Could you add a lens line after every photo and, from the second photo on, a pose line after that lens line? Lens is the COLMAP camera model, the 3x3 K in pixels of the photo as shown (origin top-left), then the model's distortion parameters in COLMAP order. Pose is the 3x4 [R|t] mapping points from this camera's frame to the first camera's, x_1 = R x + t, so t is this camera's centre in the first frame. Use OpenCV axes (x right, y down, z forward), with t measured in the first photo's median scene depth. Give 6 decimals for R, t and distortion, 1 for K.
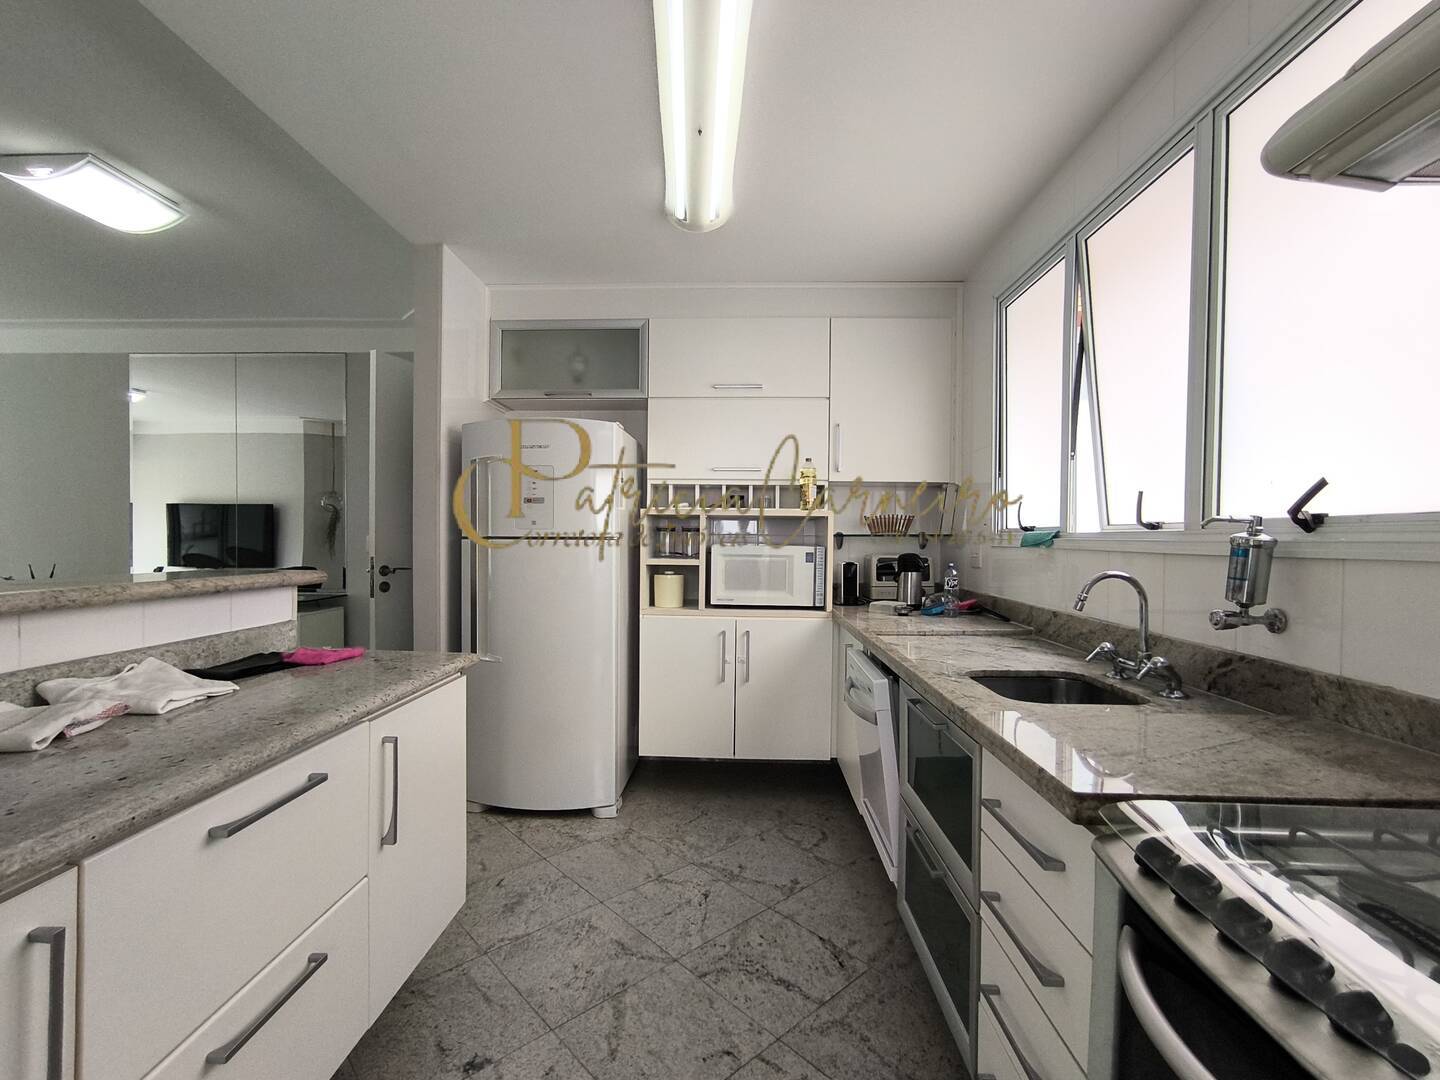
lens RADIAL K [[655.6, 0, 715.2], [0, 655.6, 545.1], [0, 0, 1]] dist [-0.022098, 0.001020]
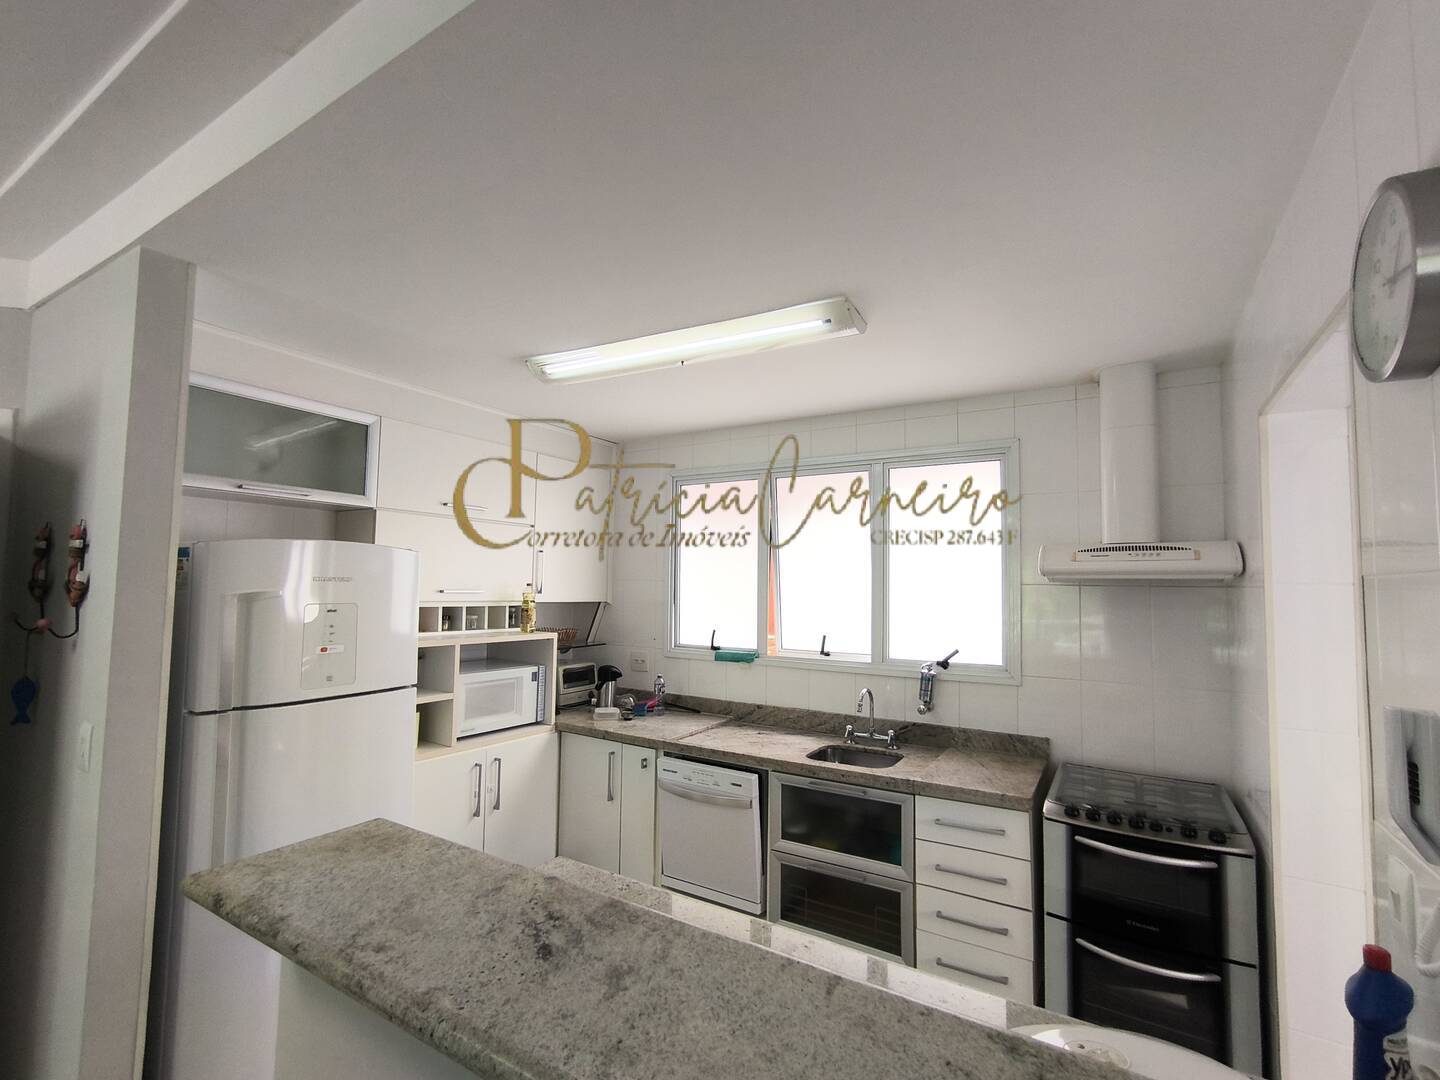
lens RADIAL K [[655.6, 0, 708.2], [0, 655.6, 544.6], [0, 0, 1]] dist [-0.022098, 0.001020]
pose [[0.495768, 0.060514, 0.866344, -0.849910], [-0.001569, 0.997630, -0.068787, -0.160475], [-0.868454, 0.032743, 0.494688, 0.271330]]
